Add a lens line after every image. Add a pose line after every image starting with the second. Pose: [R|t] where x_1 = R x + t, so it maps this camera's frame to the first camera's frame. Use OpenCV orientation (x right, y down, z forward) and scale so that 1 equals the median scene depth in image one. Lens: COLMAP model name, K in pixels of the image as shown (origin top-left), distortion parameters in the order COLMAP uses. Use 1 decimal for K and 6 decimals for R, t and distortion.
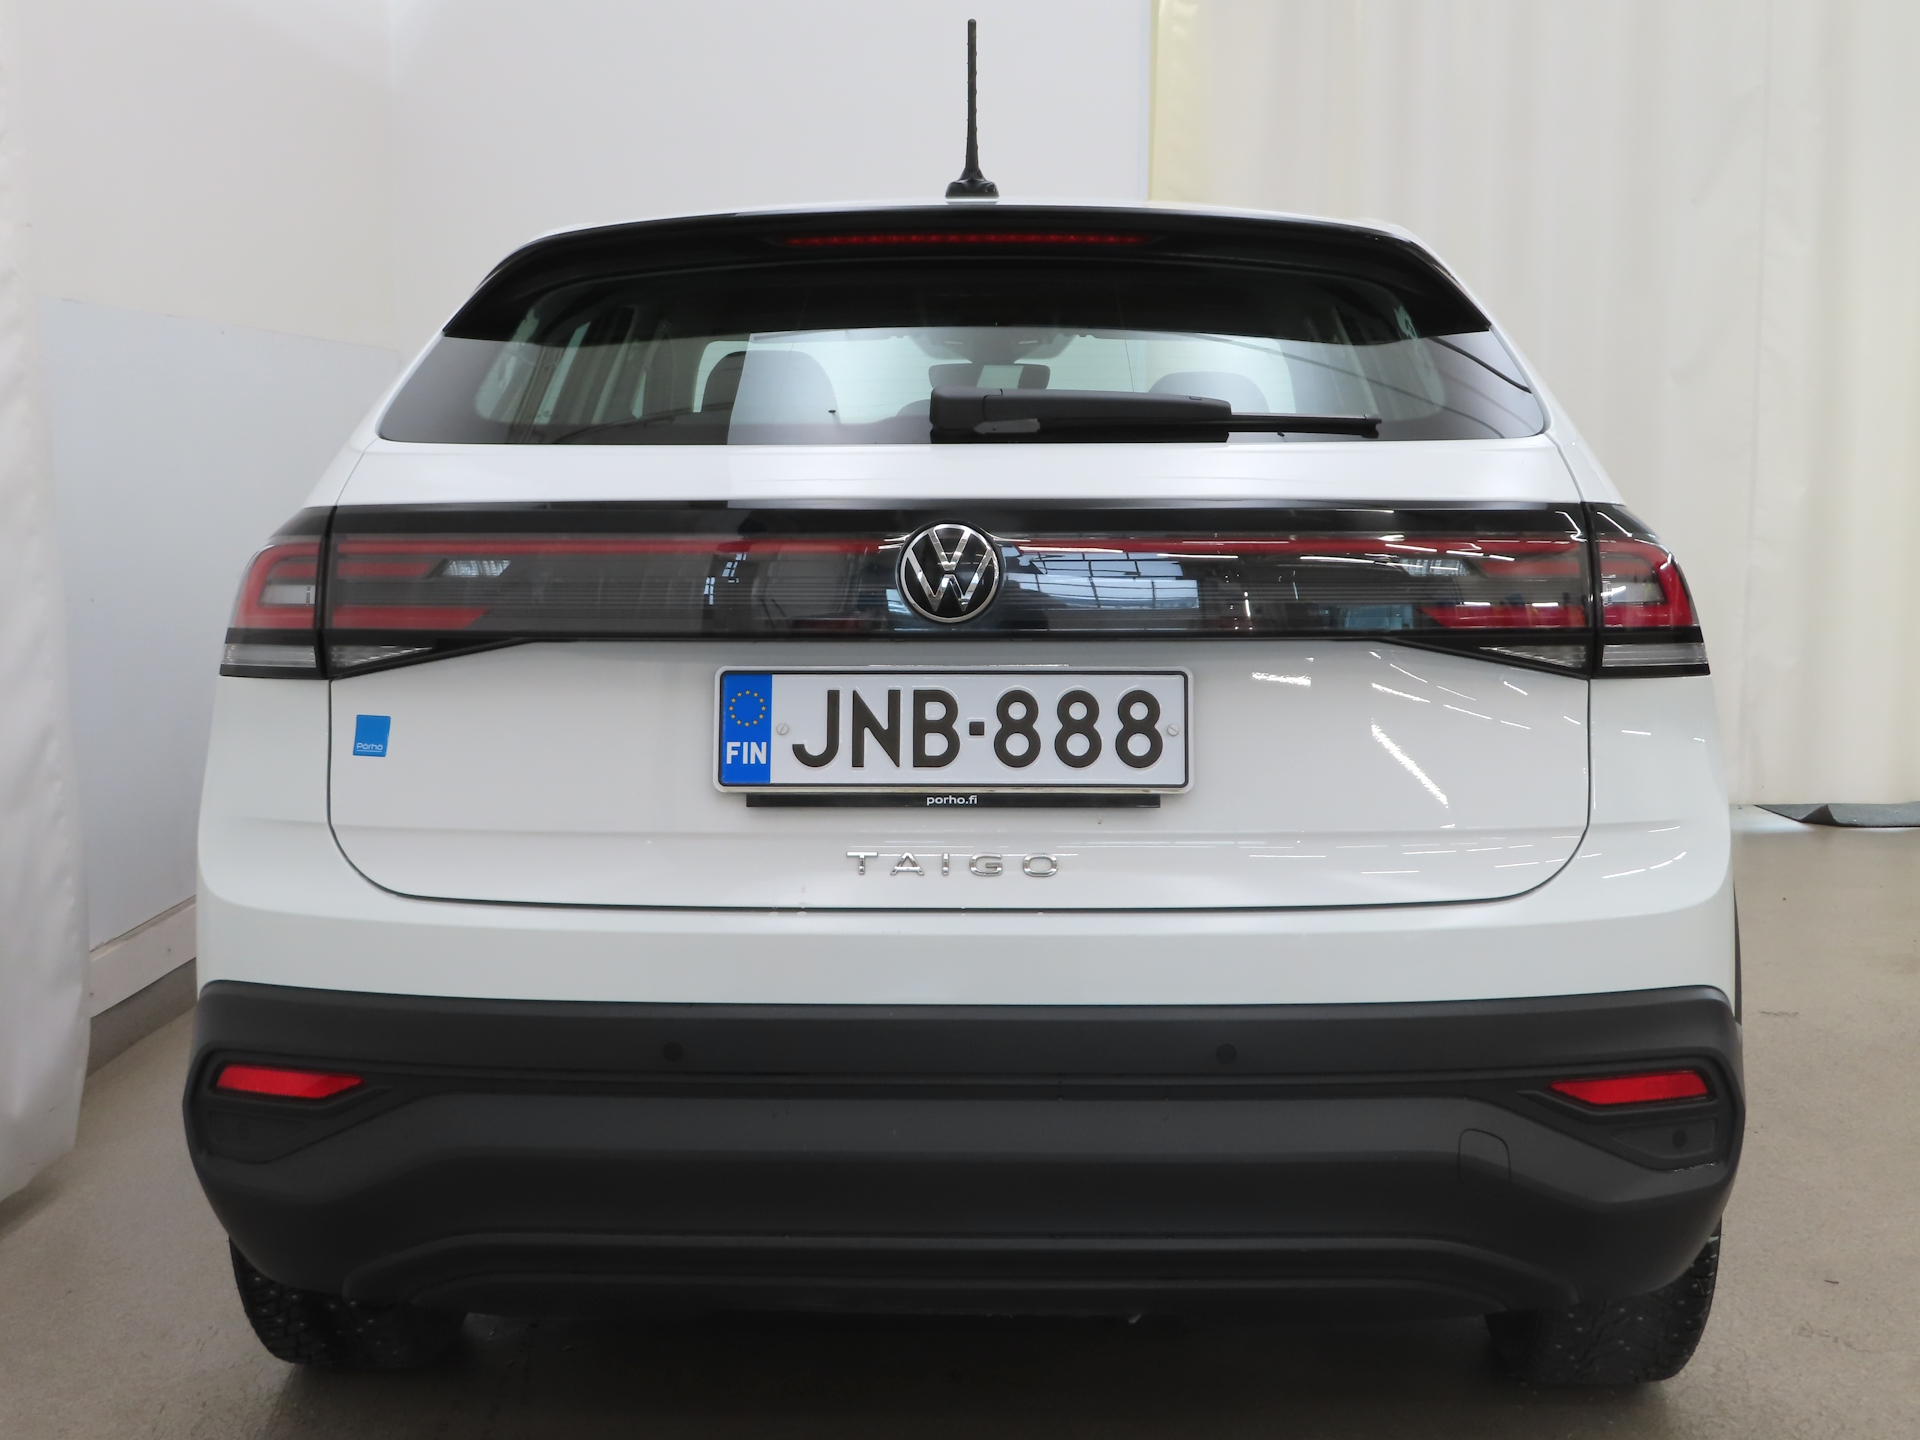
lens RADIAL K [[2427.0, 0, 961.6], [0, 2427.0, 714.7], [0, 0, 1]] dist [-0.020824, 0.000000]
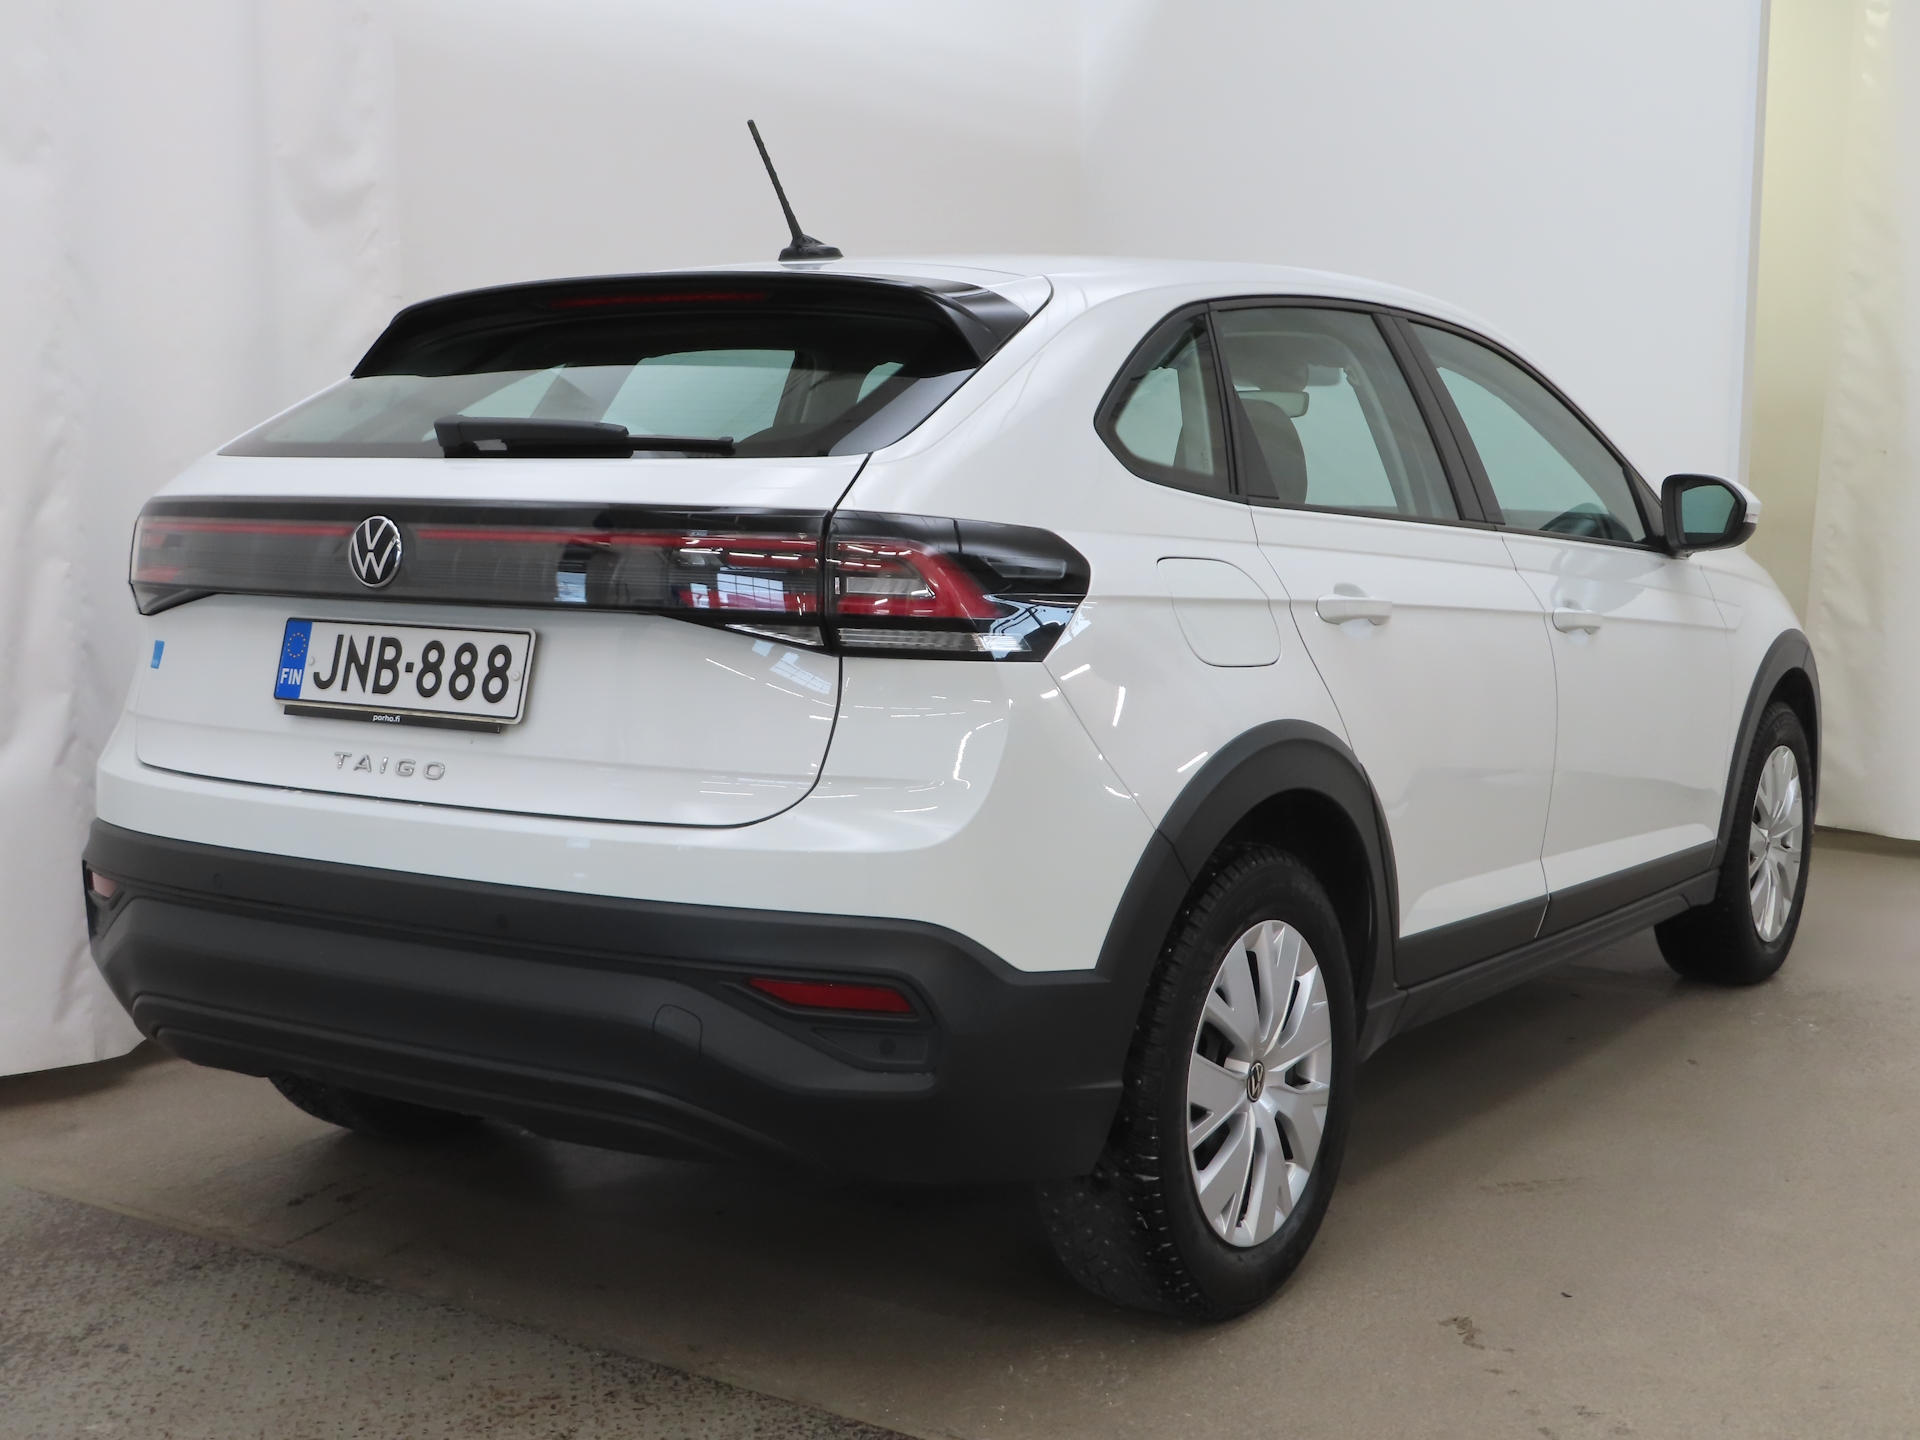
lens RADIAL K [[2427.0, 0, 957.6], [0, 2427.0, 722.5], [0, 0, 1]] dist [-0.020824, 0.000000]
pose [[0.860192, 0.064010, -0.505937, 0.956719], [-0.067119, 0.997672, 0.012109, -0.000559], [0.505534, 0.023542, 0.862486, -0.014531]]
